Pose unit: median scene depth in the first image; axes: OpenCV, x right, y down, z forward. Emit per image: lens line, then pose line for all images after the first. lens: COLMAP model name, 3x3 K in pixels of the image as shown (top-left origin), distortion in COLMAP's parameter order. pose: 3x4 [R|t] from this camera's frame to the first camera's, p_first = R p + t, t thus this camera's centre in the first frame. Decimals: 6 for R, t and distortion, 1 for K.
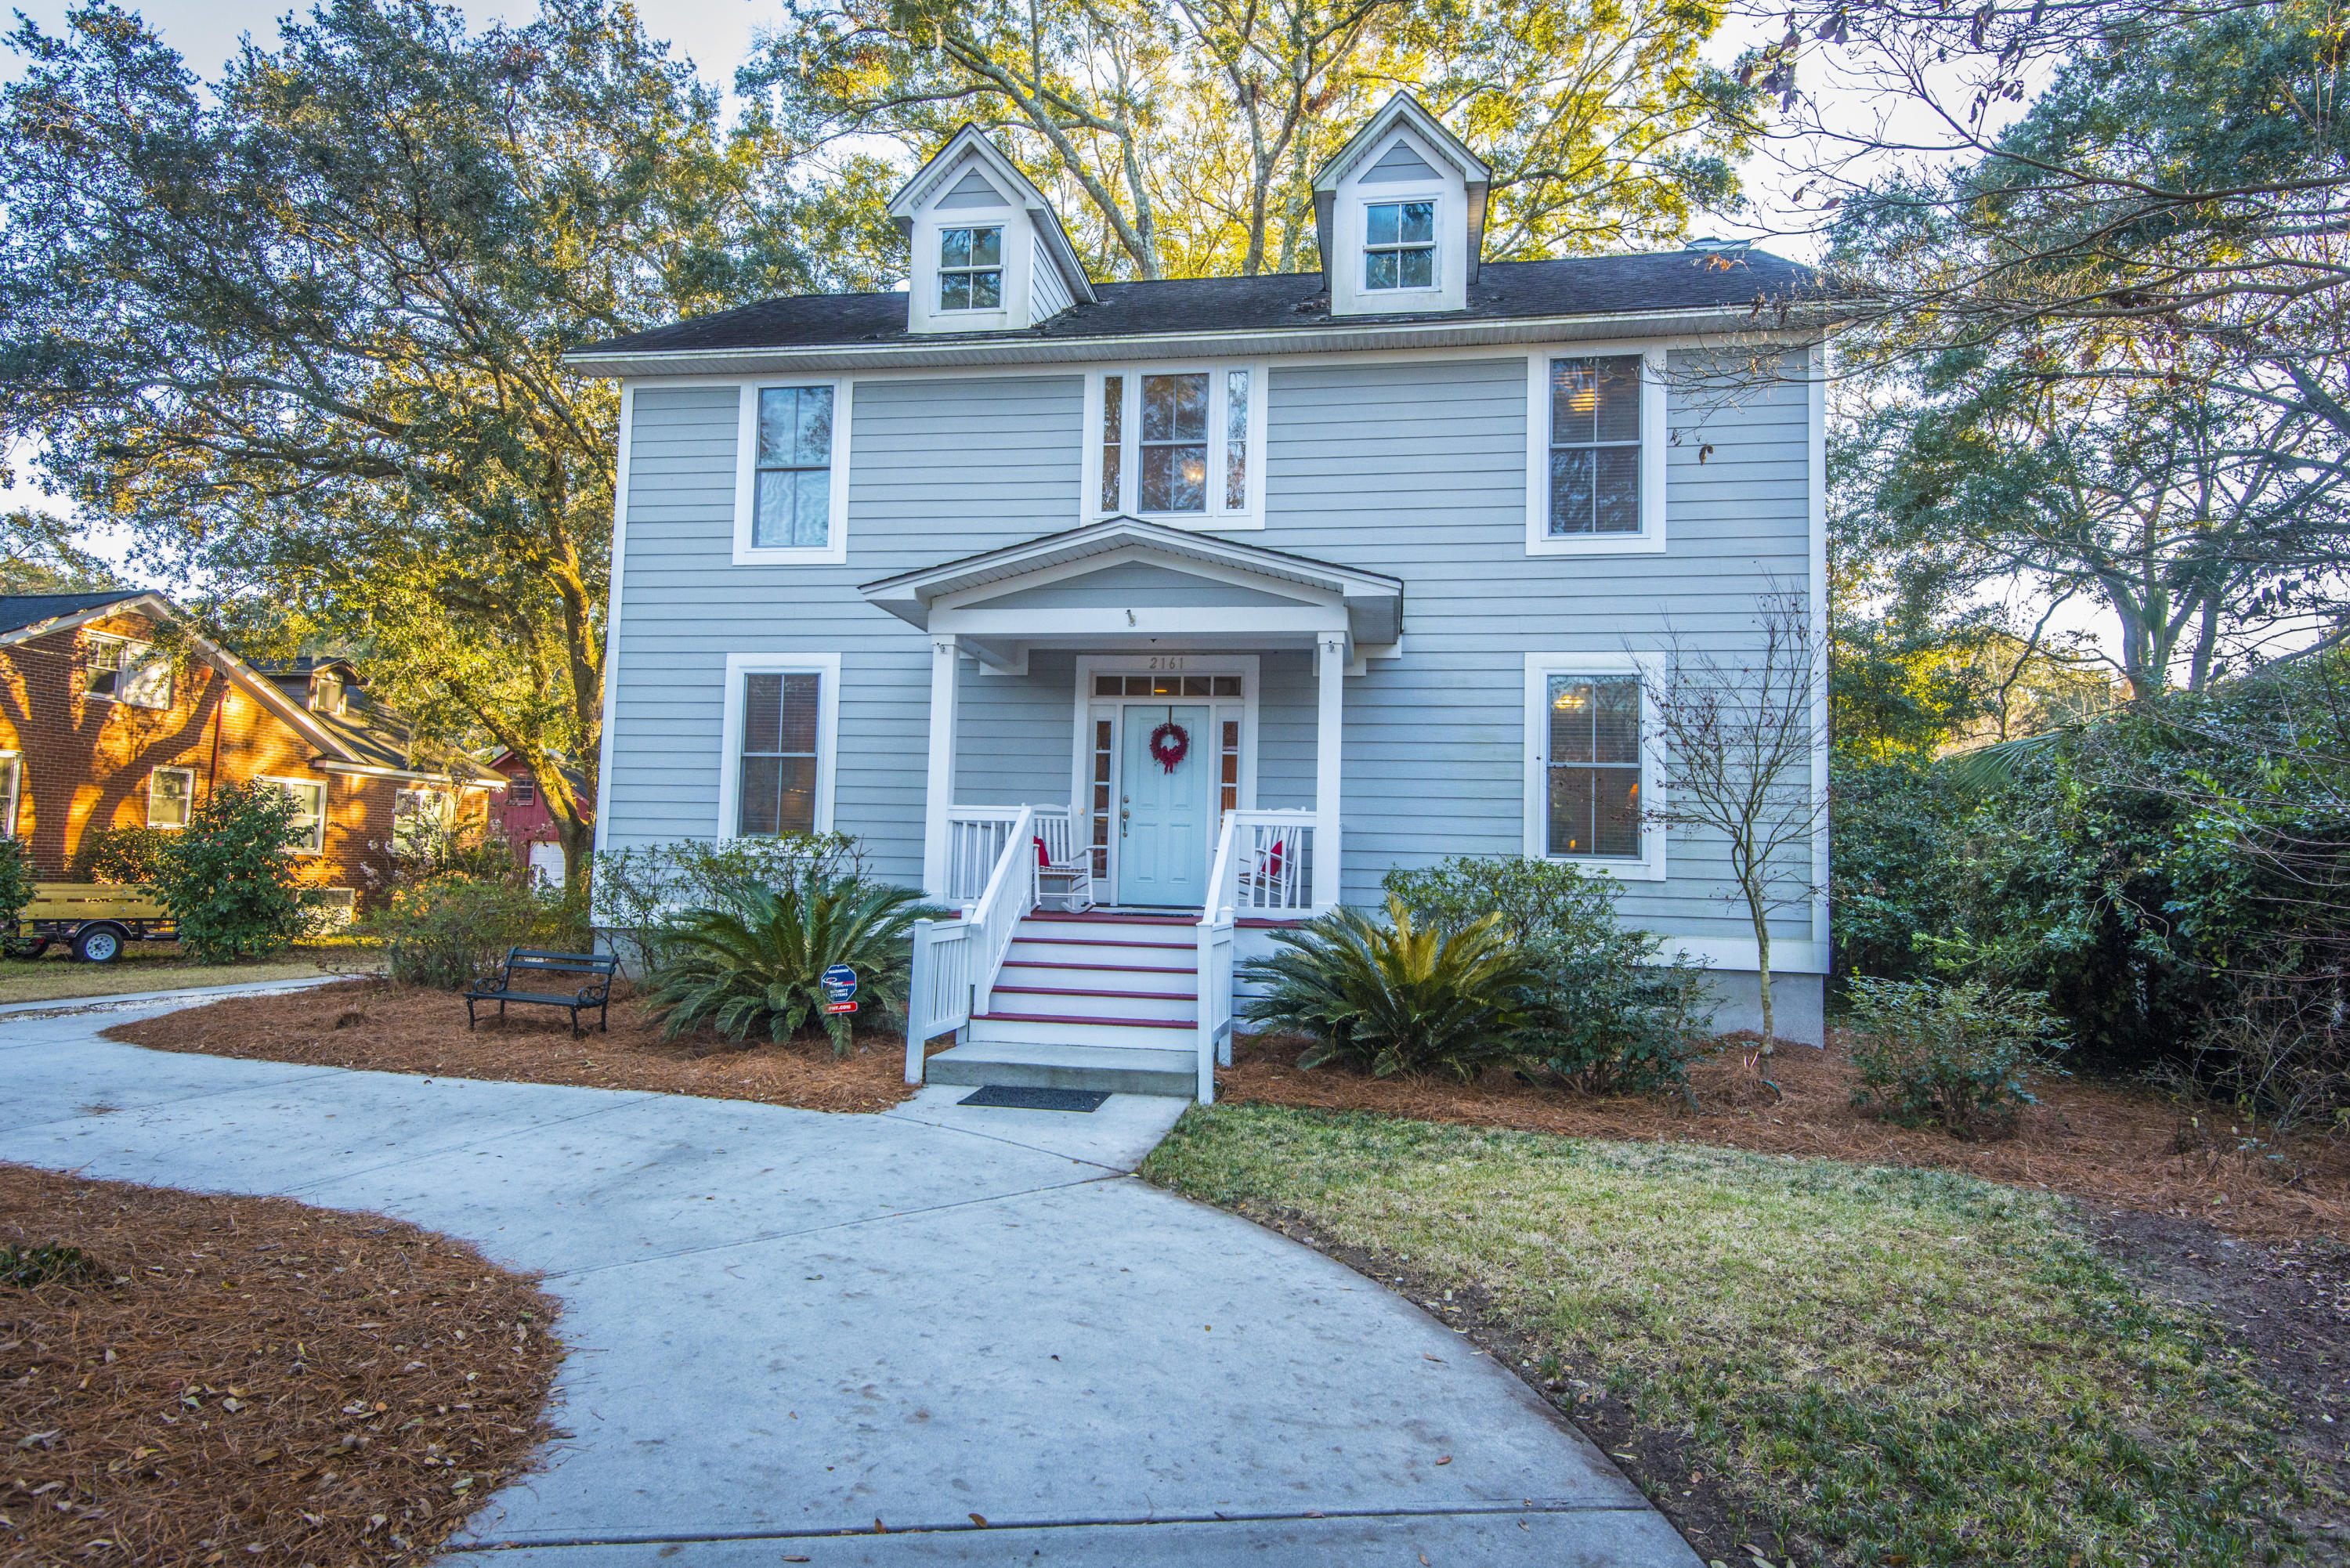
lens RADIAL K [[1329.2, 0, 1187.1], [0, 1329.2, 786.7], [0, 0, 1]] dist [0.025014, -0.003311]
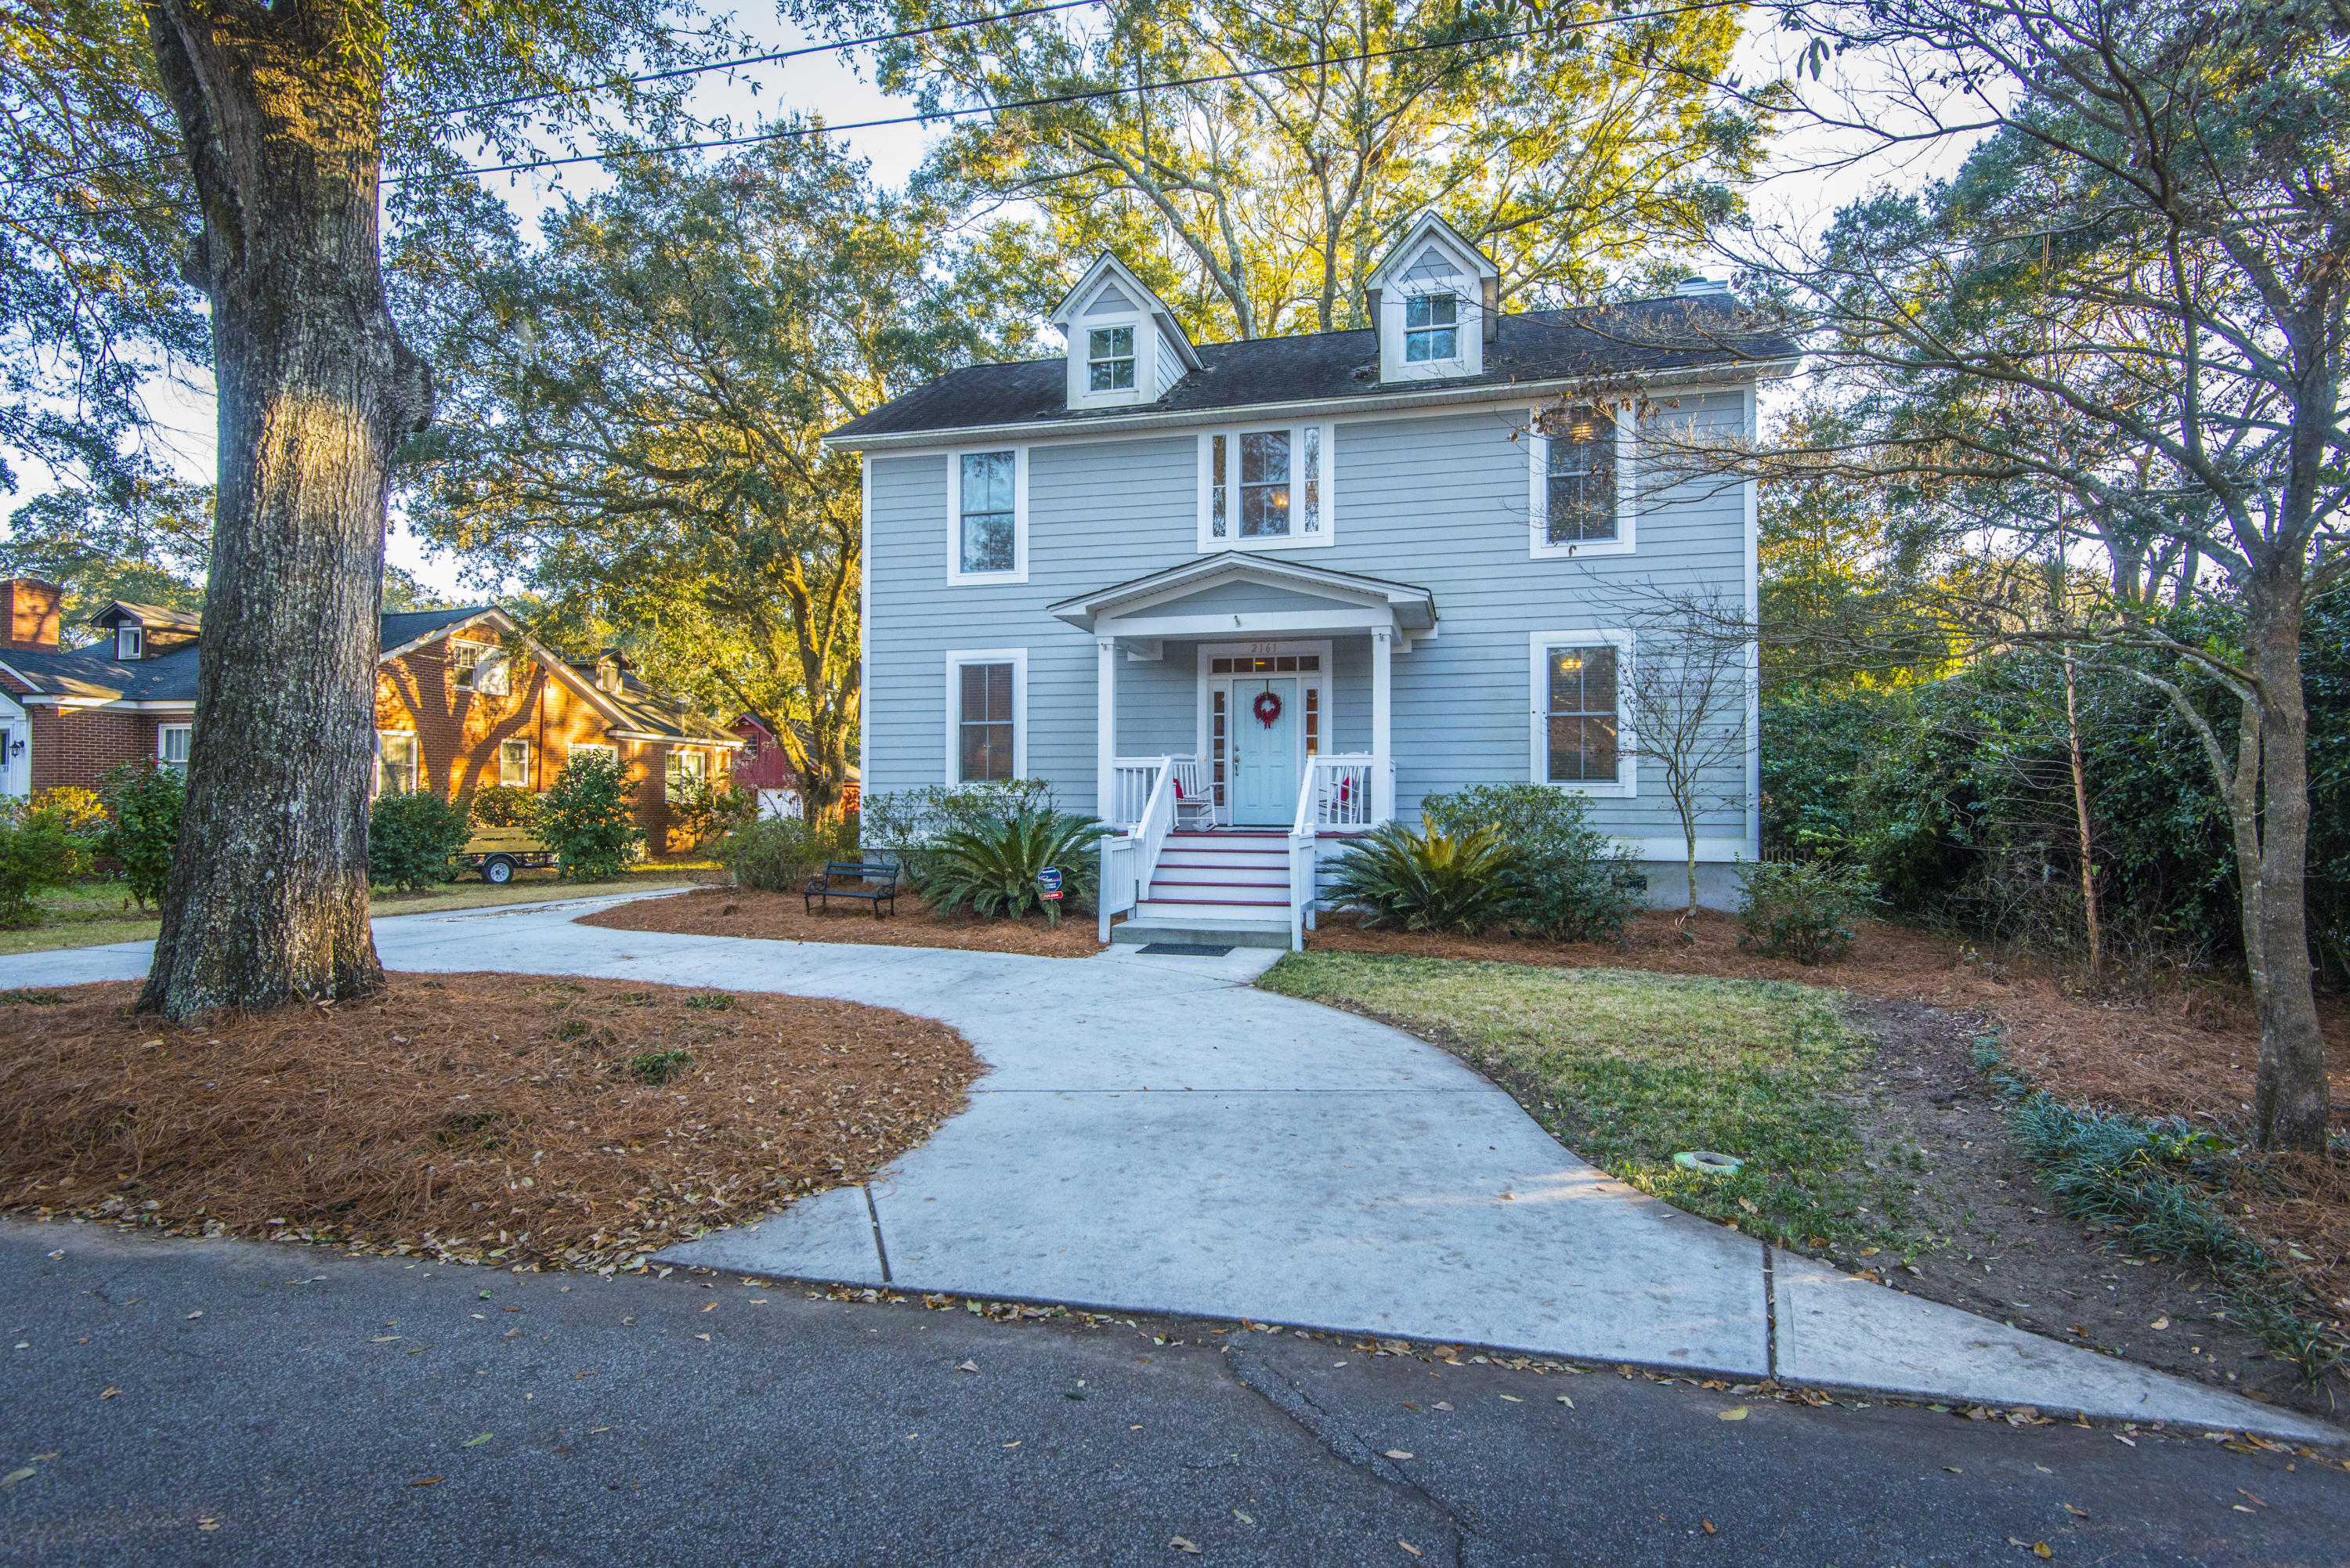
lens RADIAL K [[1212.3, 0, 1176.8], [0, 1212.3, 789.6], [0, 0, 1]] dist [0.022051, -0.004732]
pose [[0.995536, -0.025034, -0.091005, 0.005211], [0.029771, 0.998251, 0.051069, -0.014071], [0.089567, -0.053551, 0.994540, -0.255487]]
